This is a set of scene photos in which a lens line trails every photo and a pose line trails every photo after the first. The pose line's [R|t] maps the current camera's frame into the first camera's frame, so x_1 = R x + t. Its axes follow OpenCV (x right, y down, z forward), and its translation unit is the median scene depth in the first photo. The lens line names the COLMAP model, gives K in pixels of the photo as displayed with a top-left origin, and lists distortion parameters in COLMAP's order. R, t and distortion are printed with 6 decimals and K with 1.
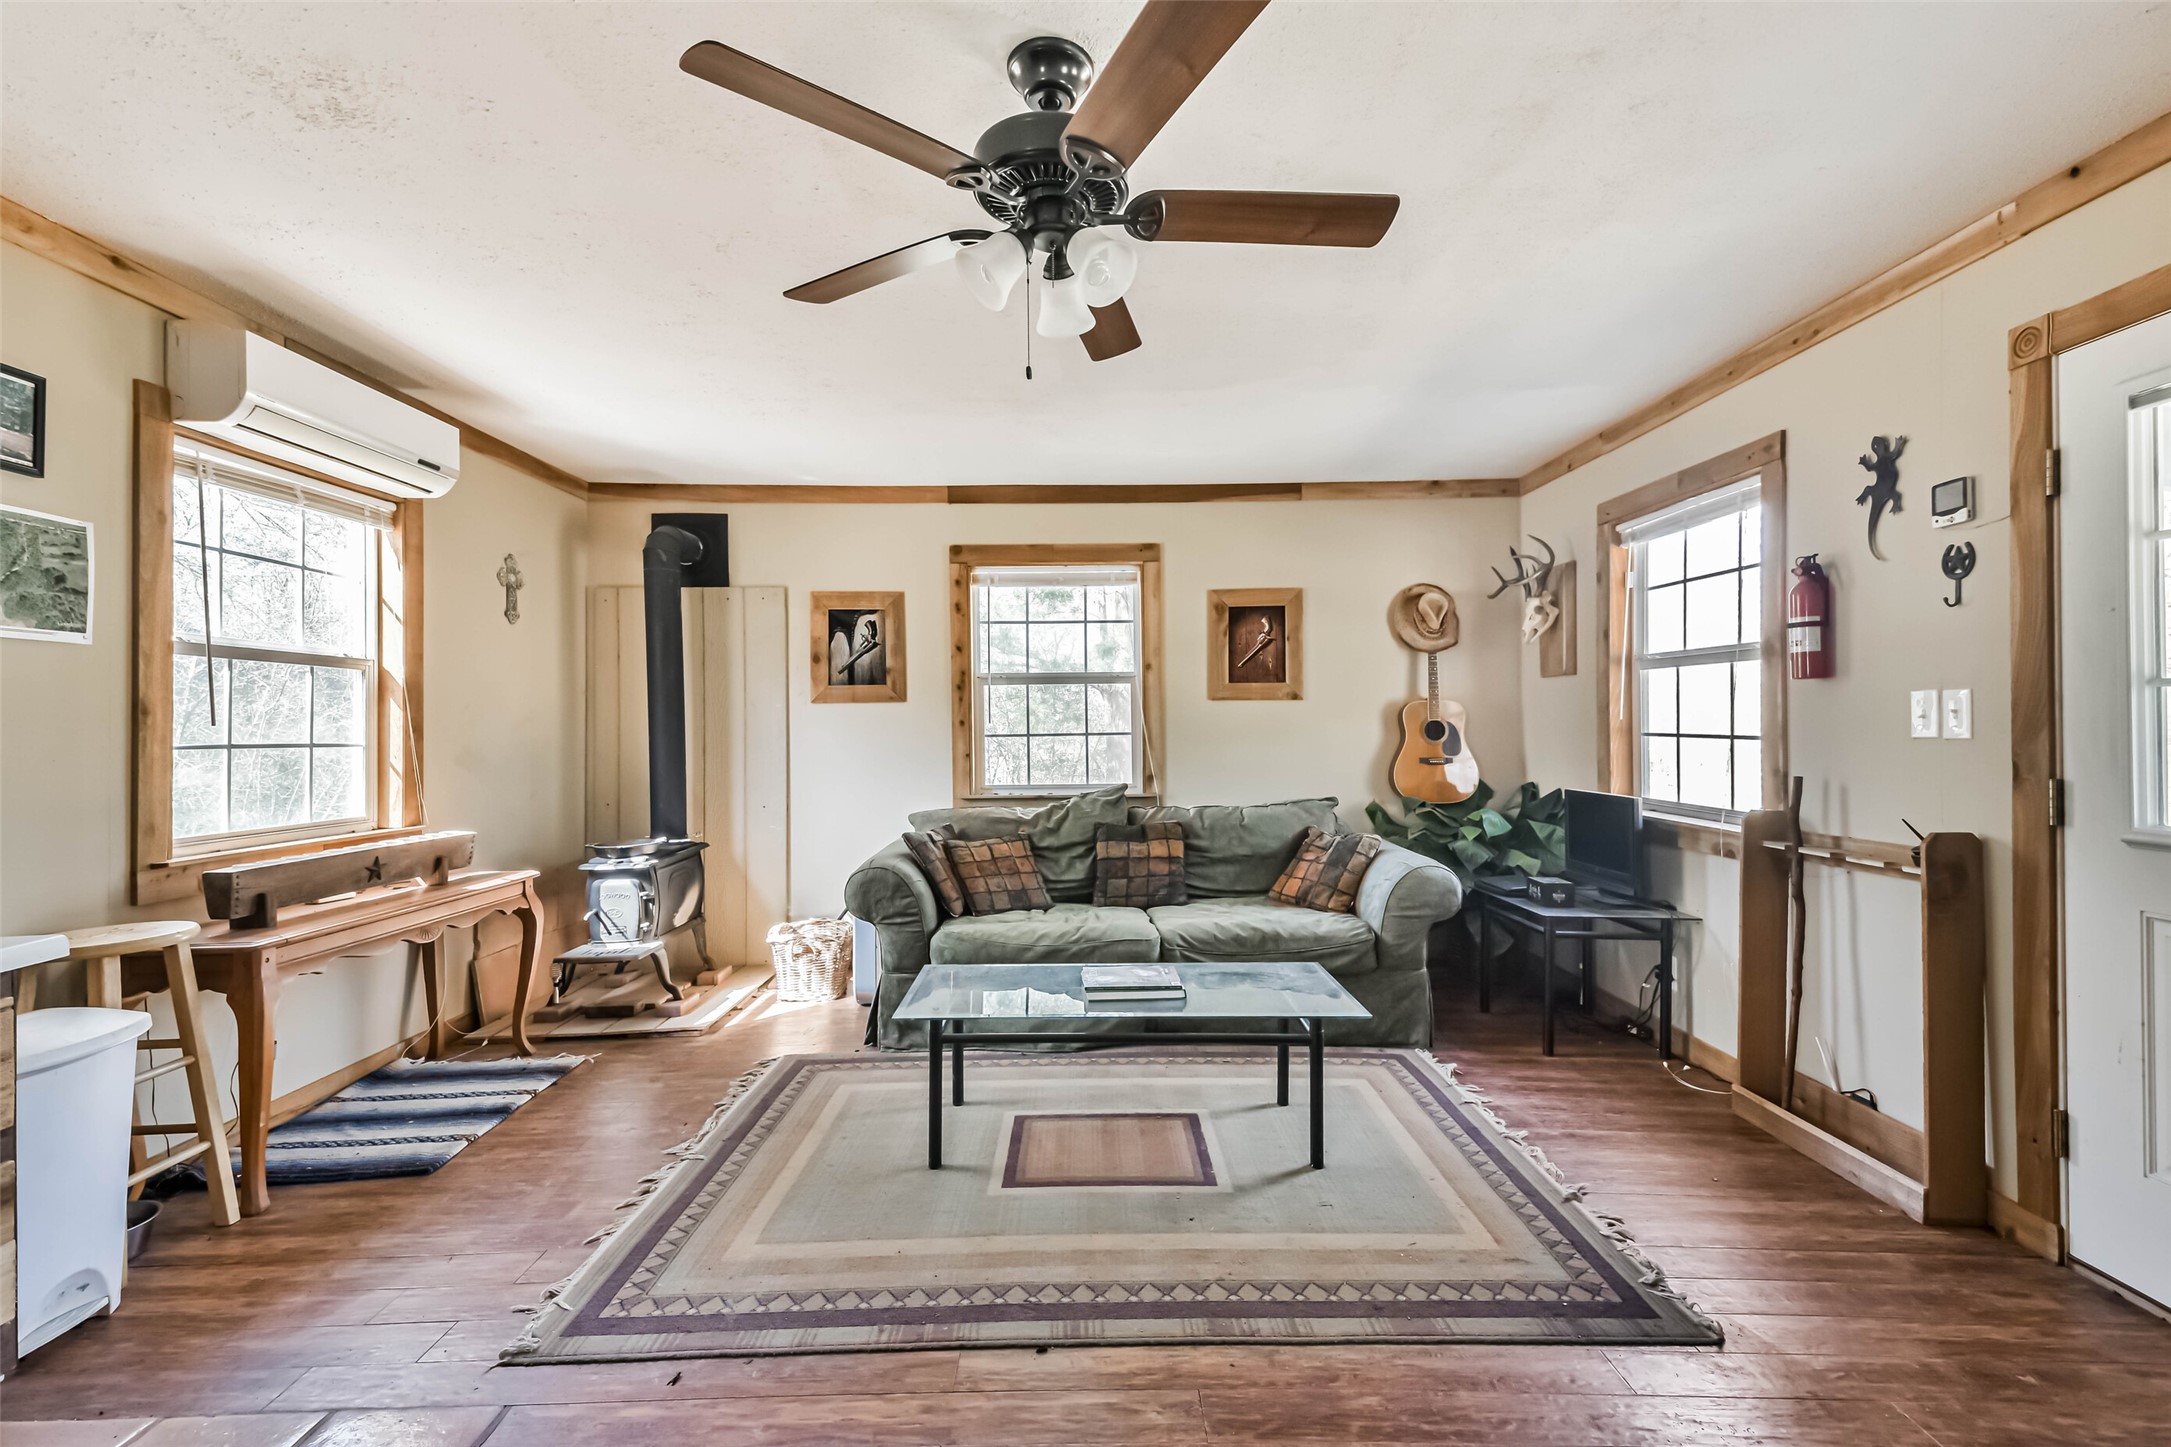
lens RADIAL K [[955.6, 0, 1082.9], [0, 955.6, 721.9], [0, 0, 1]] dist [0.049309, -0.020321]
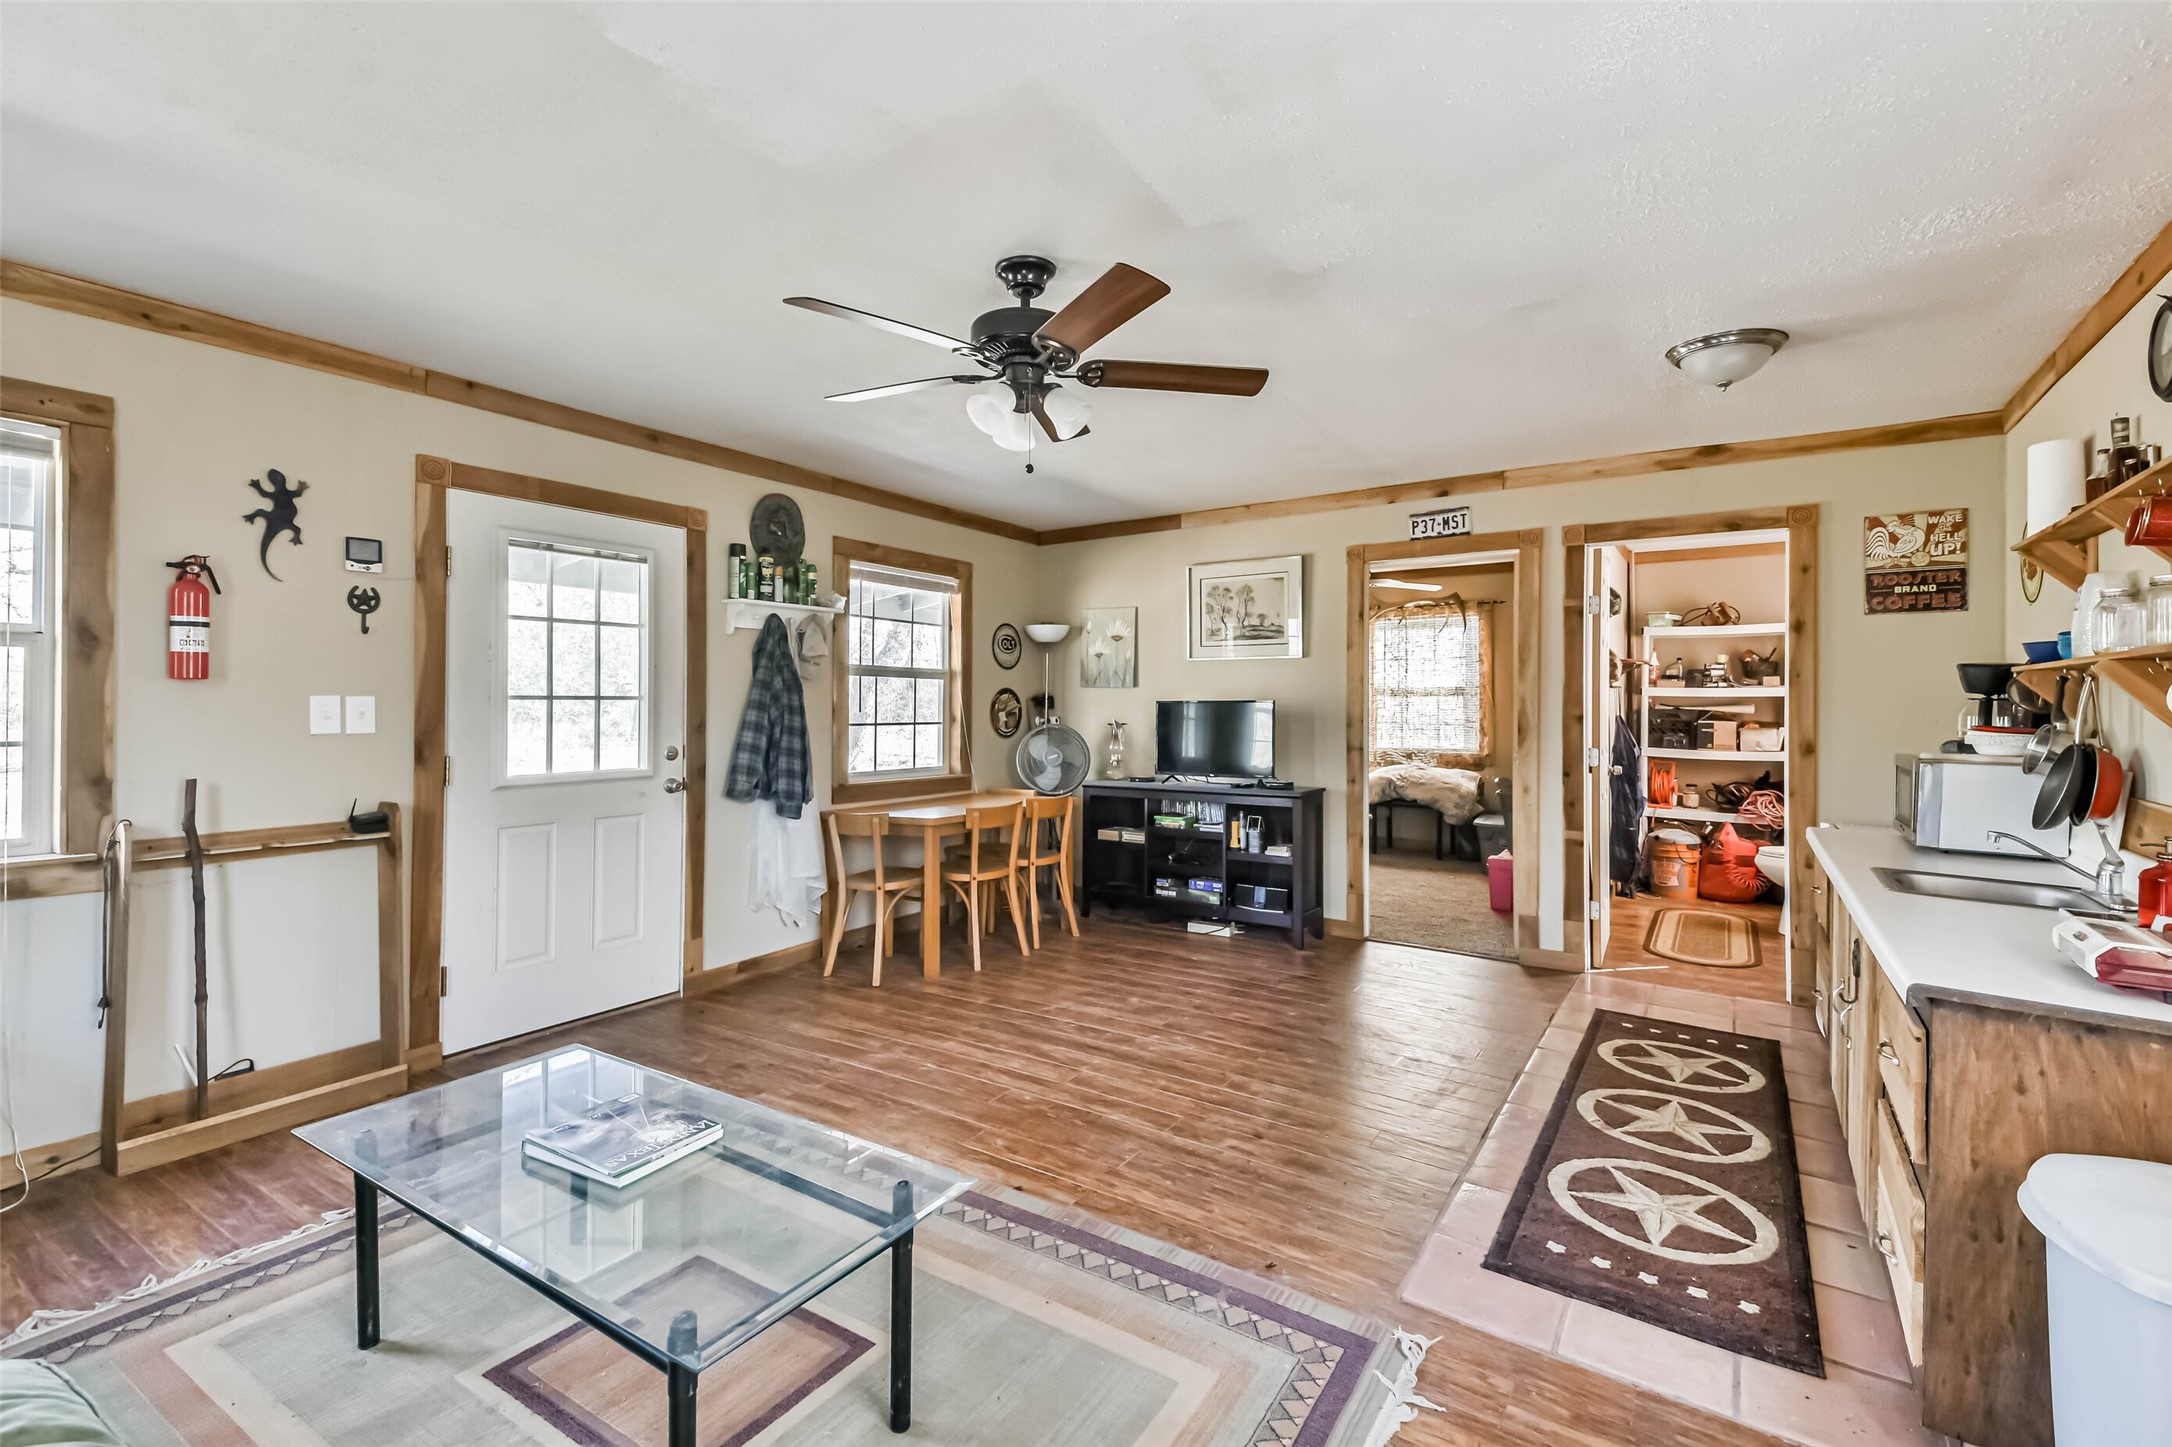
lens RADIAL K [[956.0, 0, 1094.8], [0, 956.0, 691.8], [0, 0, 1]] dist [0.049309, -0.020321]
pose [[-0.837858, 0.006598, 0.545848, -0.456805], [-0.001071, 0.999905, -0.013730, -0.015516], [-0.545887, -0.012088, -0.837772, 1.087930]]
